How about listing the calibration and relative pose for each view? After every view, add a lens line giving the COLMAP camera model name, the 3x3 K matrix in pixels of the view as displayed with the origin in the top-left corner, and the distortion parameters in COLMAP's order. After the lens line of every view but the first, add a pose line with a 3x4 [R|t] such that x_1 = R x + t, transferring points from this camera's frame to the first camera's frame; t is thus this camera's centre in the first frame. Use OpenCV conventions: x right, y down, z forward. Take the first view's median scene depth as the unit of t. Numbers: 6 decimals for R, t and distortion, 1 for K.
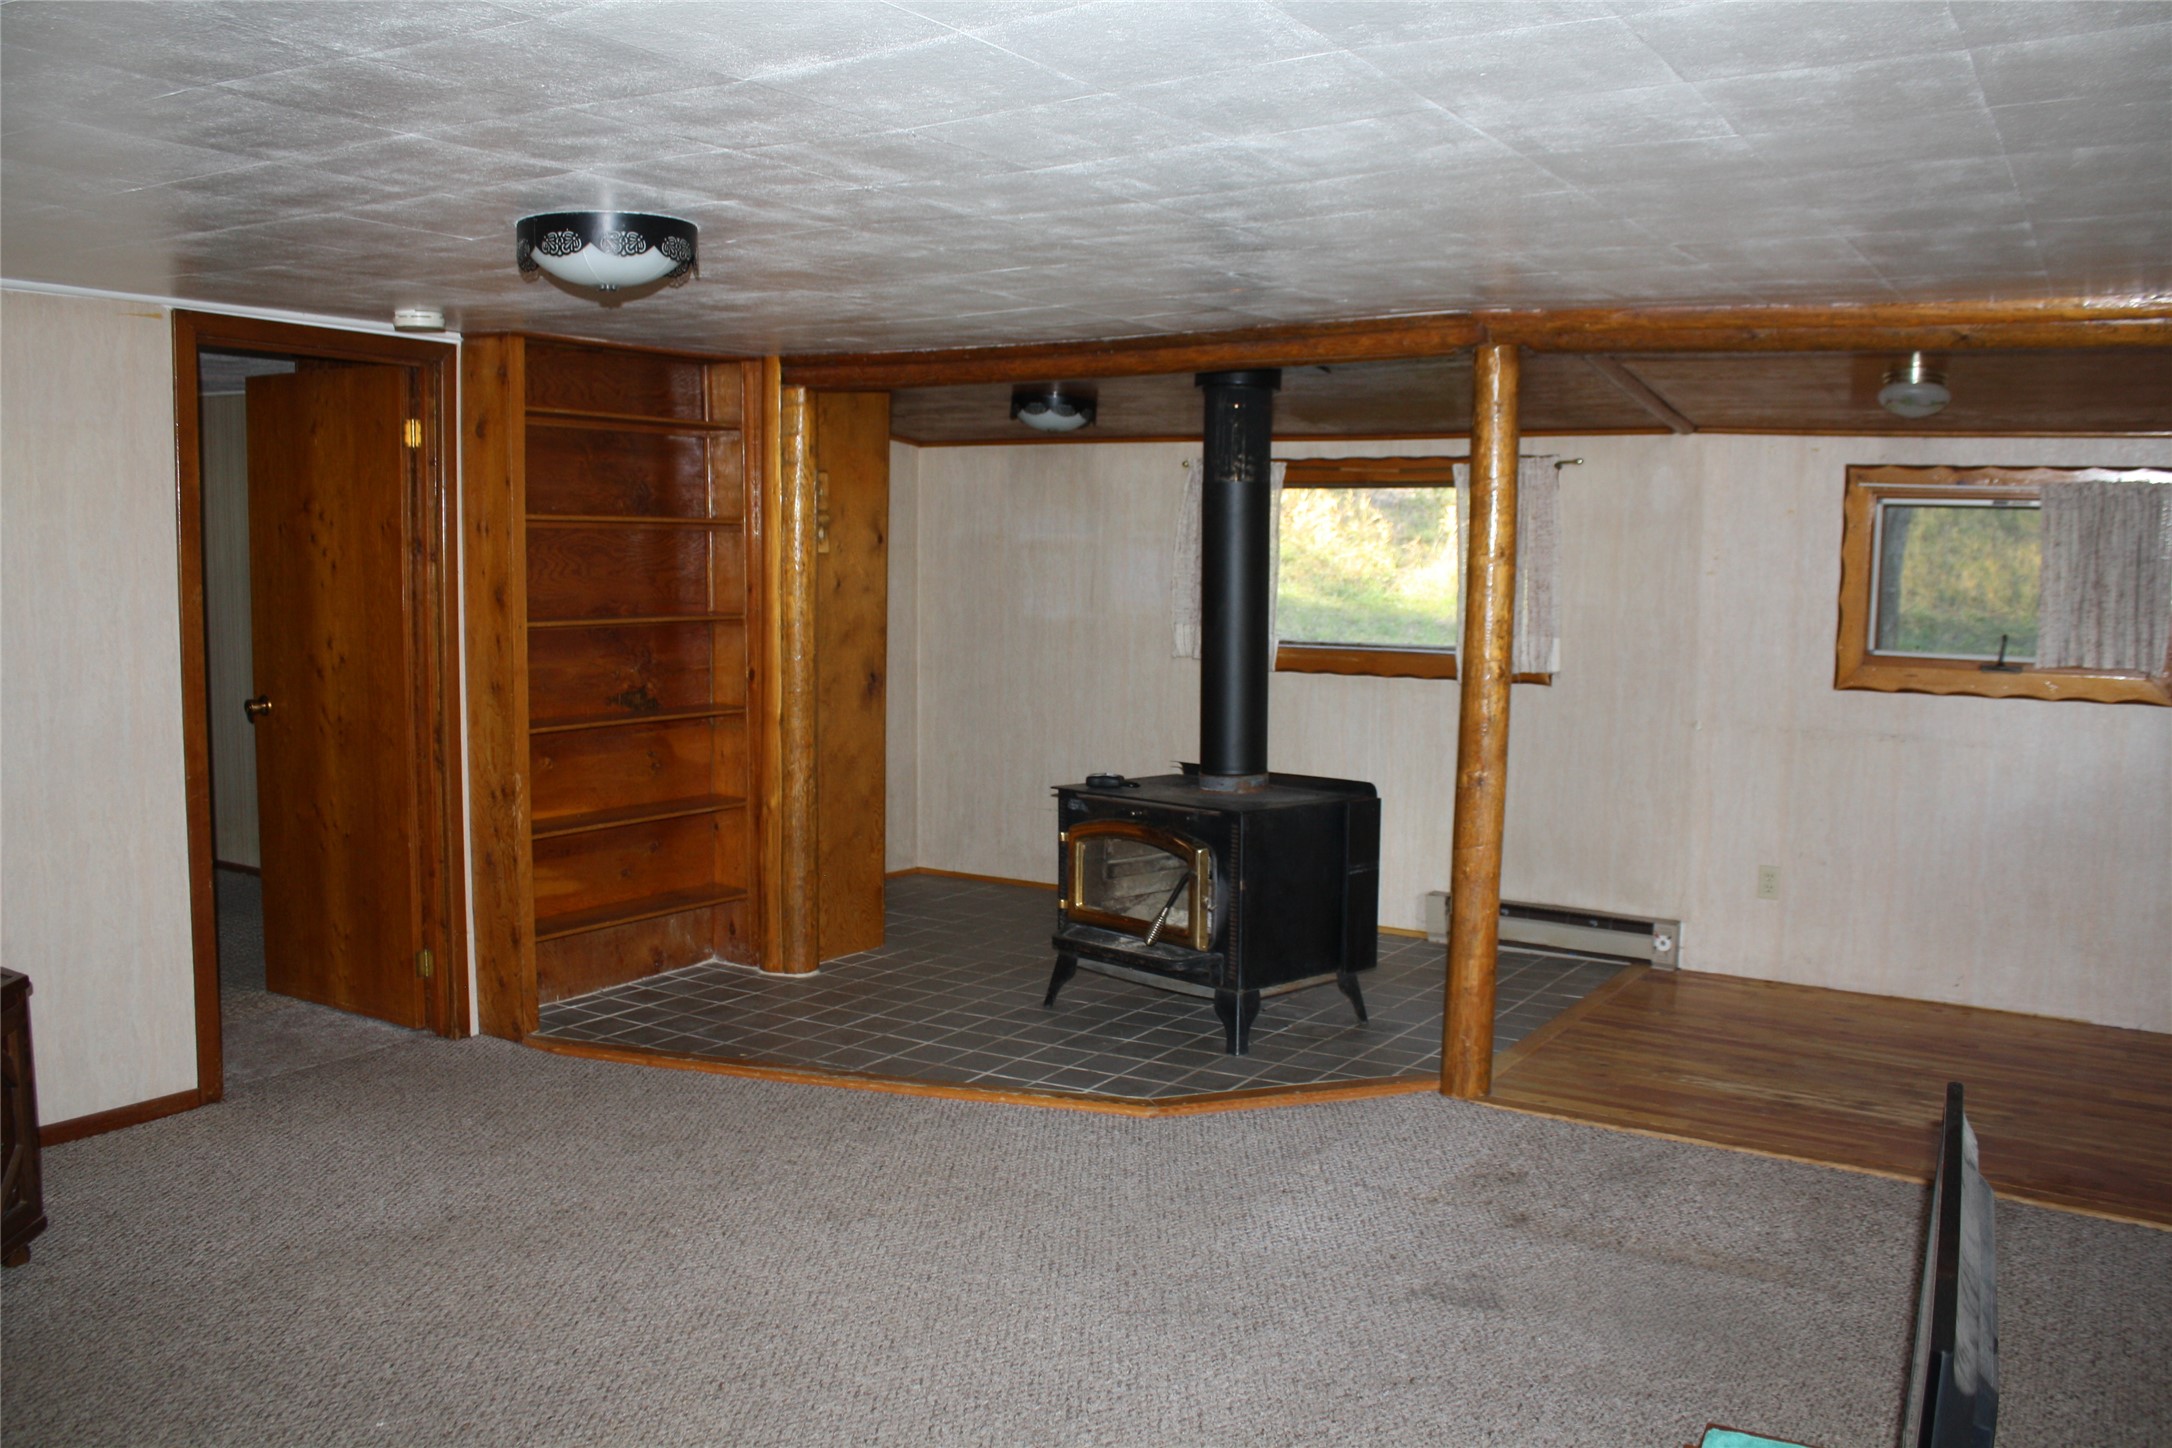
lens RADIAL K [[1817.3, 0, 1090.1], [0, 1817.3, 728.4], [0, 0, 1]] dist [-0.176308, 0.158377]
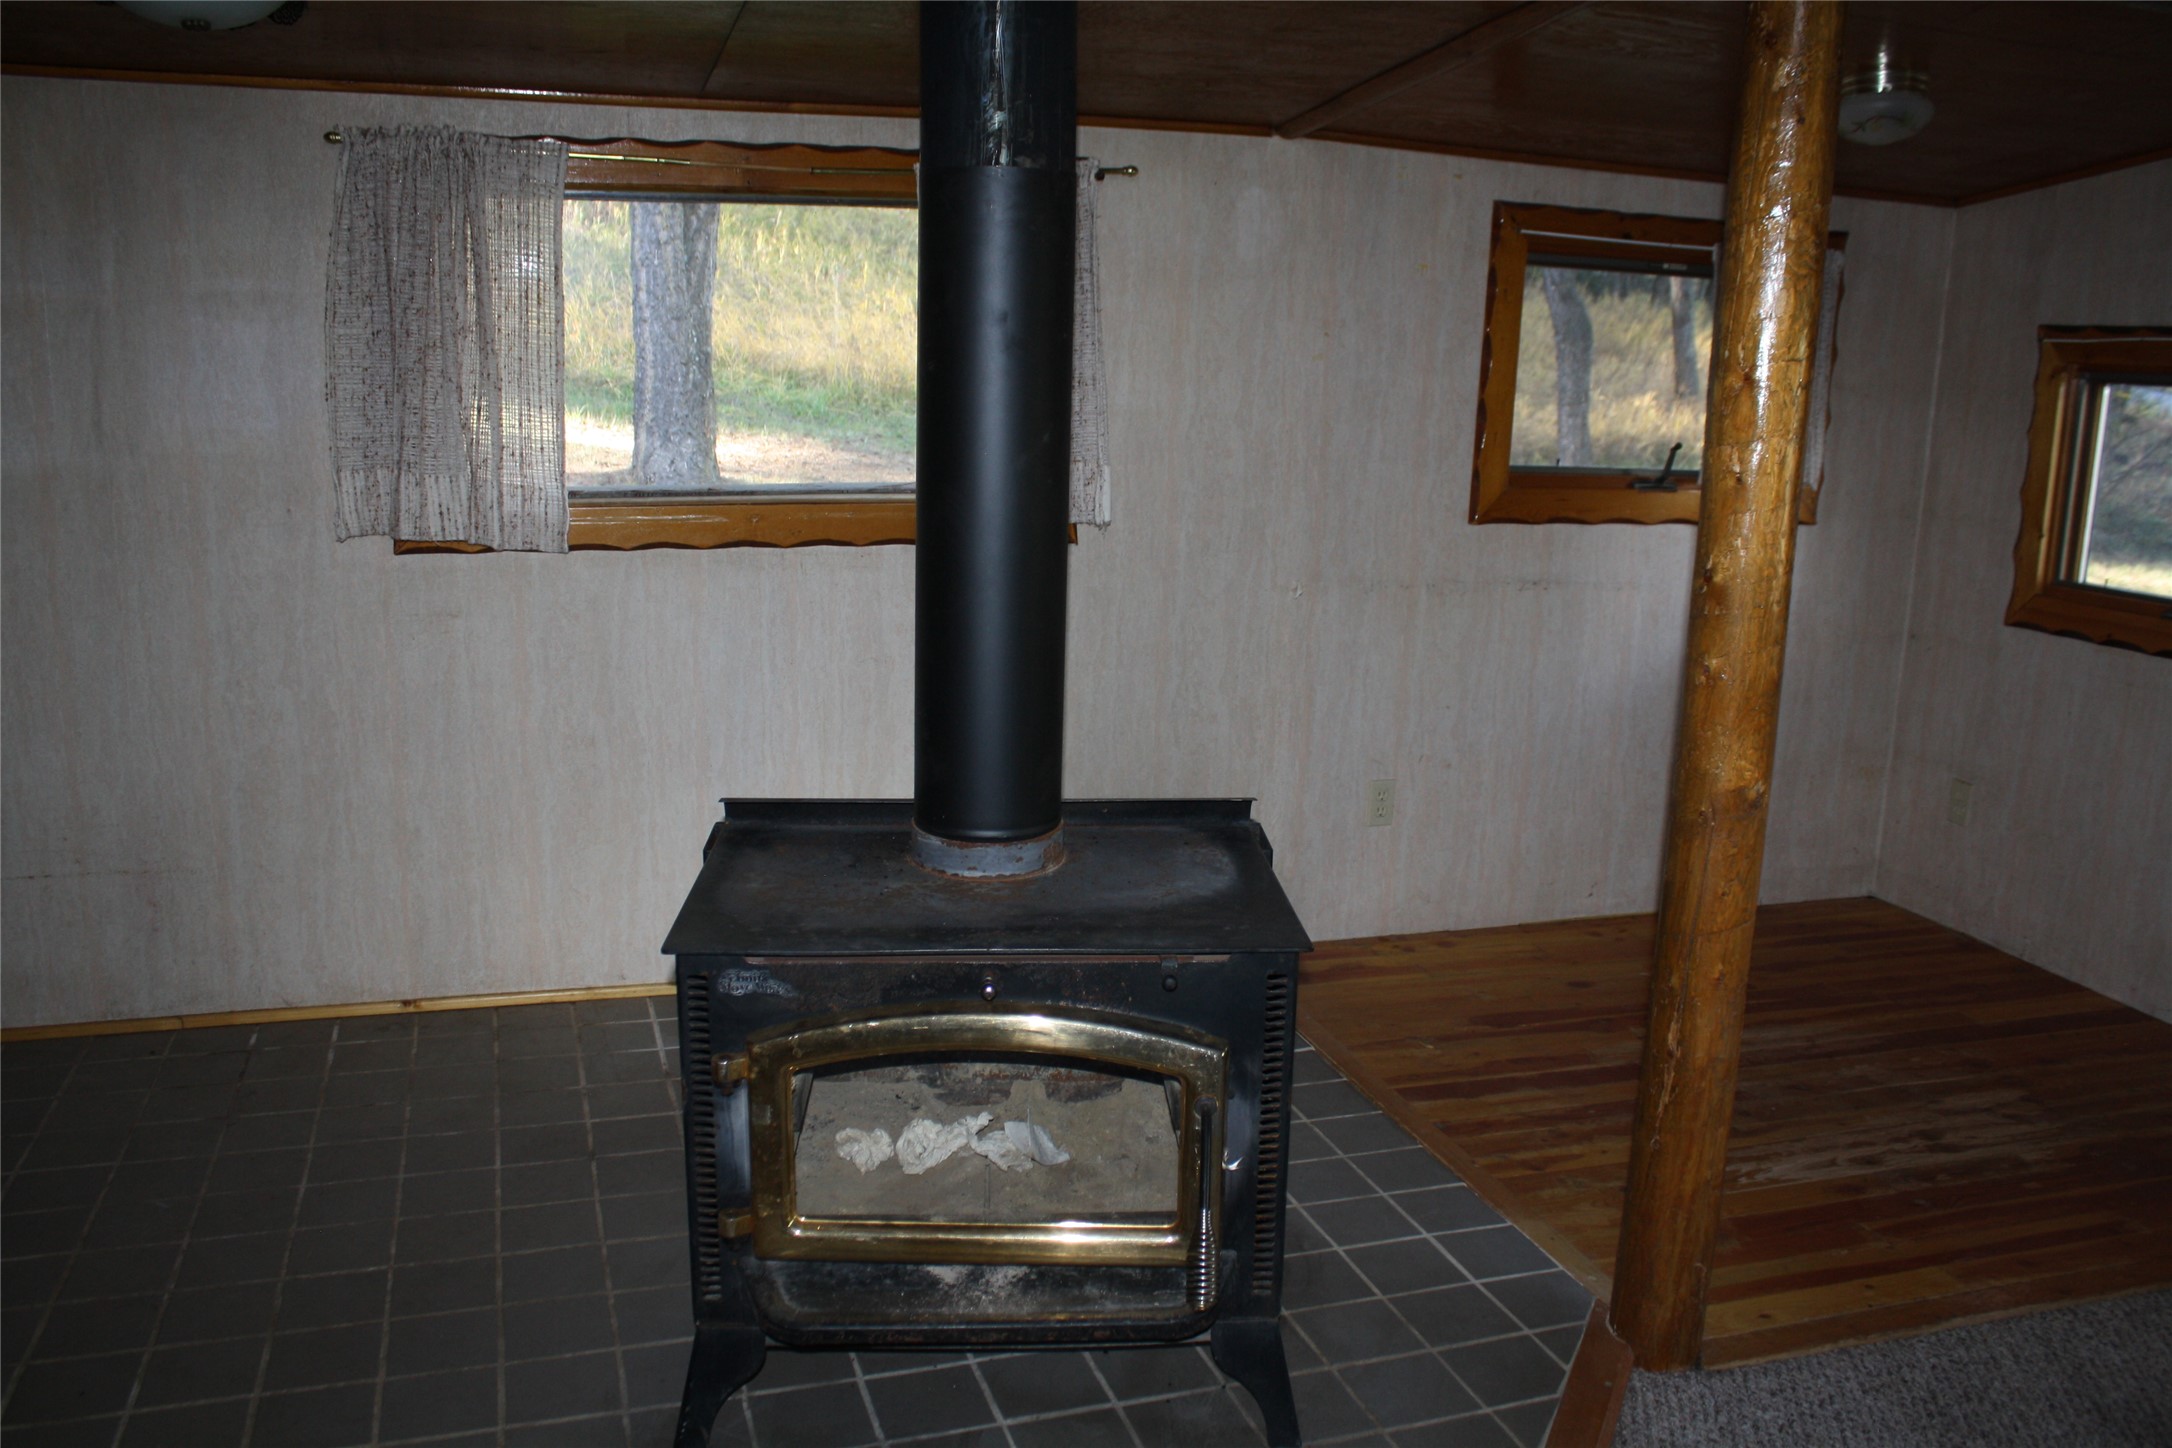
lens RADIAL K [[1817.3, 0, 1090.1], [0, 1817.3, 728.4], [0, 0, 1]] dist [-0.176308, 0.158377]
pose [[0.649410, -0.160425, 0.743324, -0.264869], [0.055224, 0.984862, 0.164307, -0.080125], [-0.758430, -0.065653, 0.648439, 0.760071]]
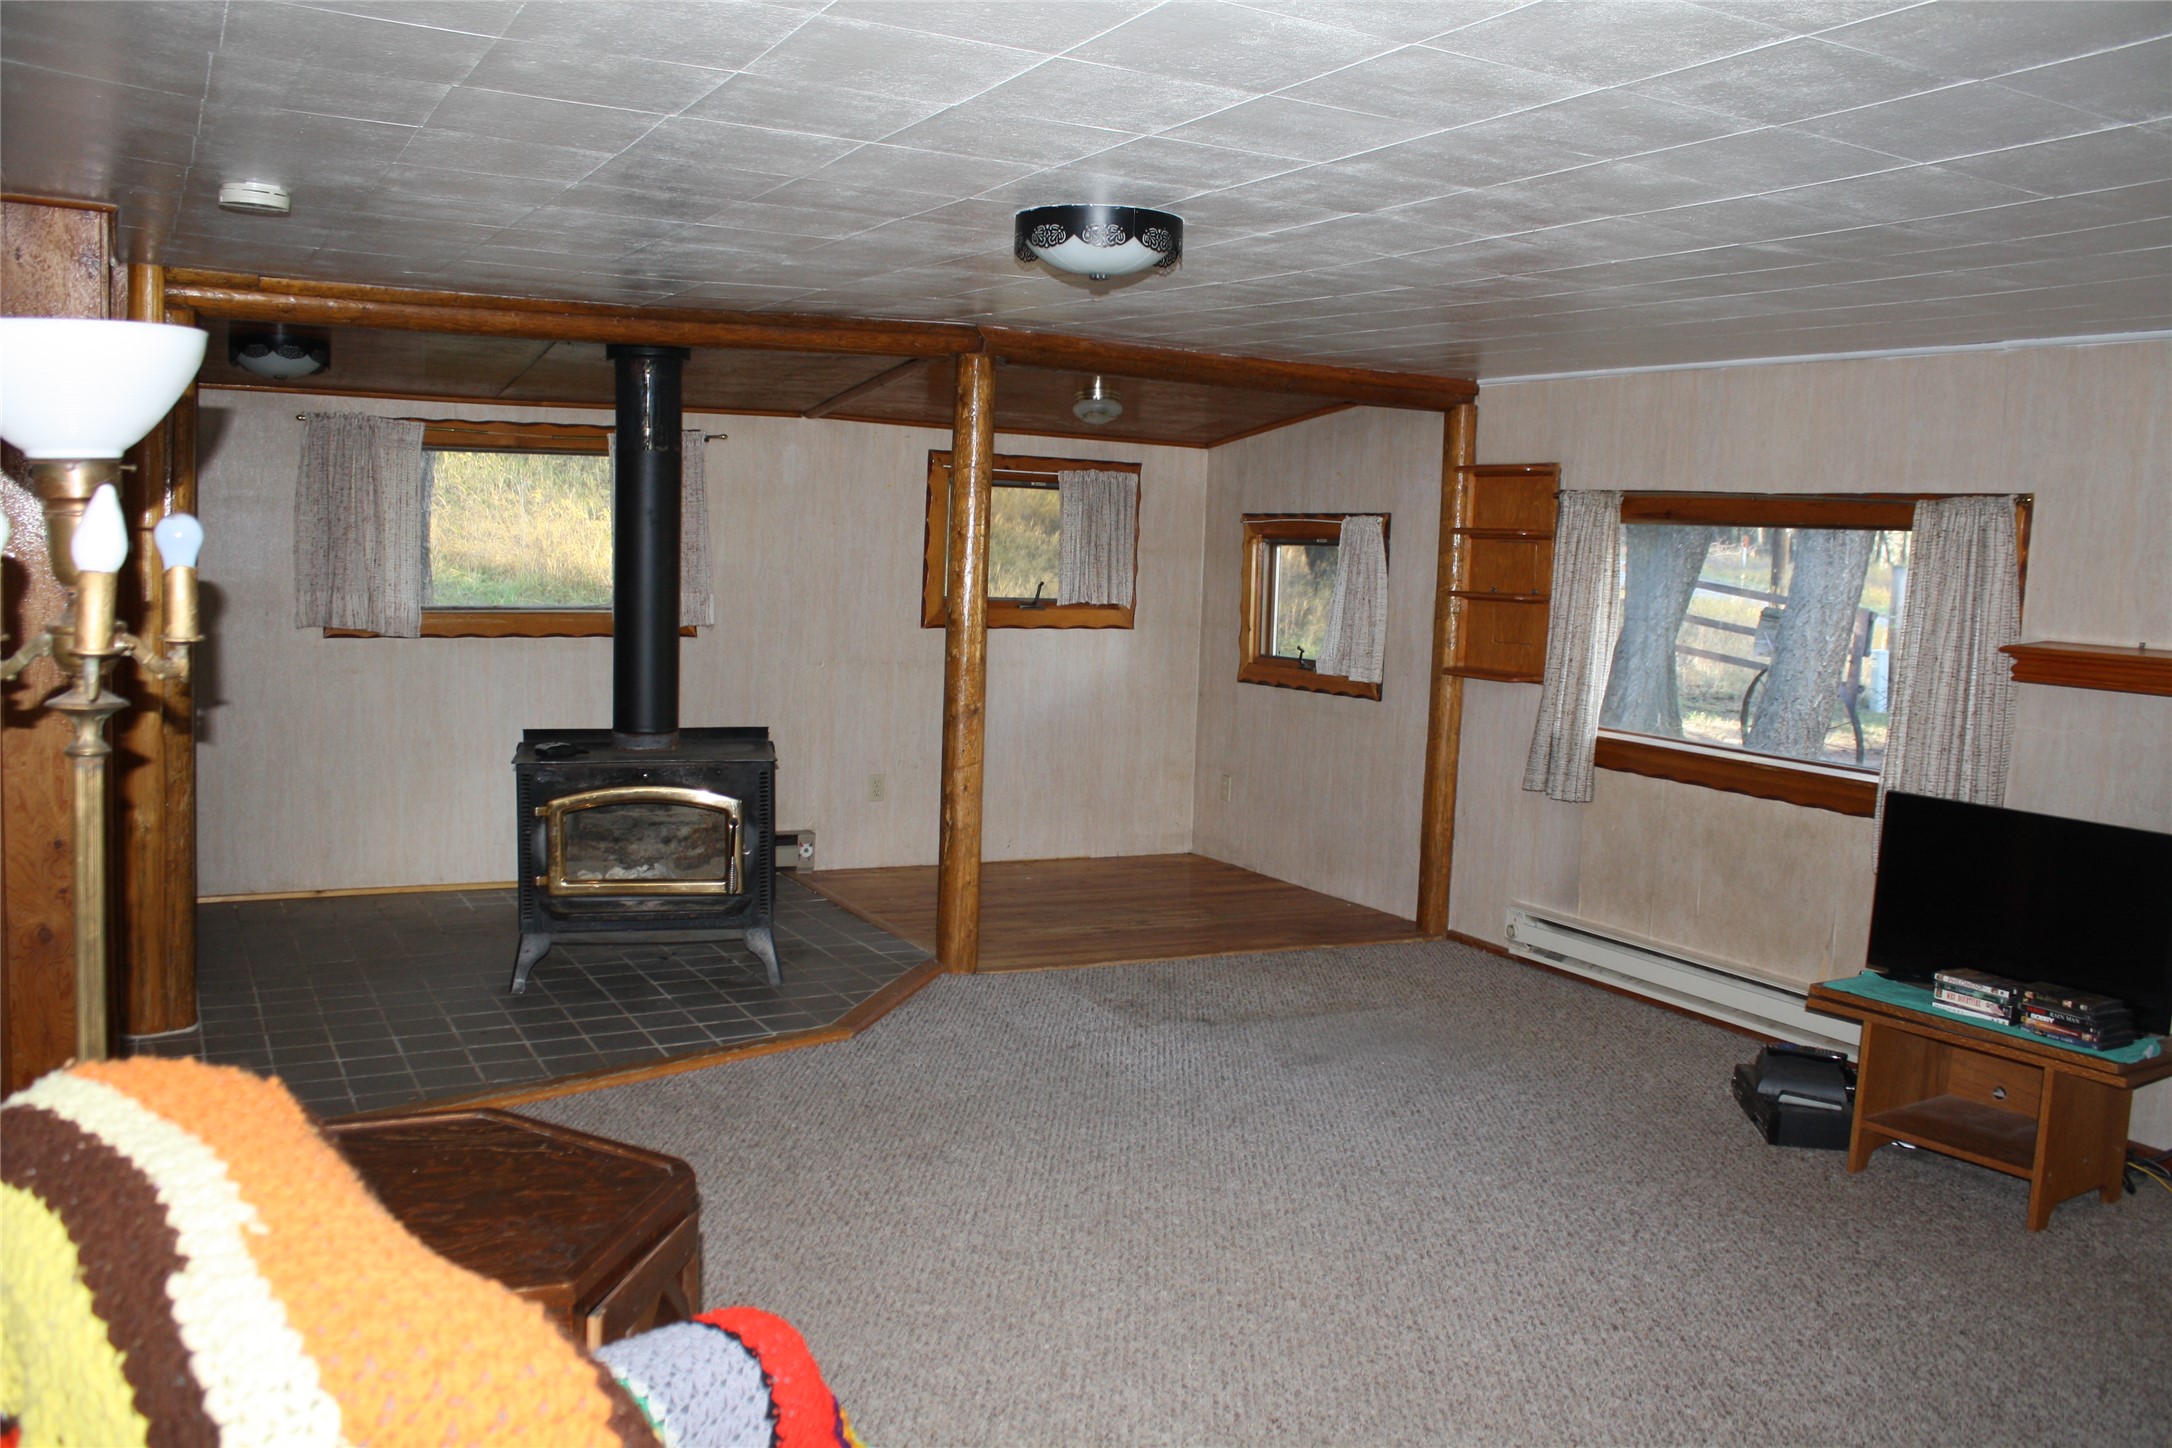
lens RADIAL K [[1817.3, 0, 1090.1], [0, 1817.3, 728.4], [0, 0, 1]] dist [-0.176308, 0.158377]
pose [[0.502596, -0.084279, 0.860404, -0.749577], [0.060286, 0.996231, 0.062369, -0.028526], [-0.862417, 0.020524, 0.505783, 0.289645]]
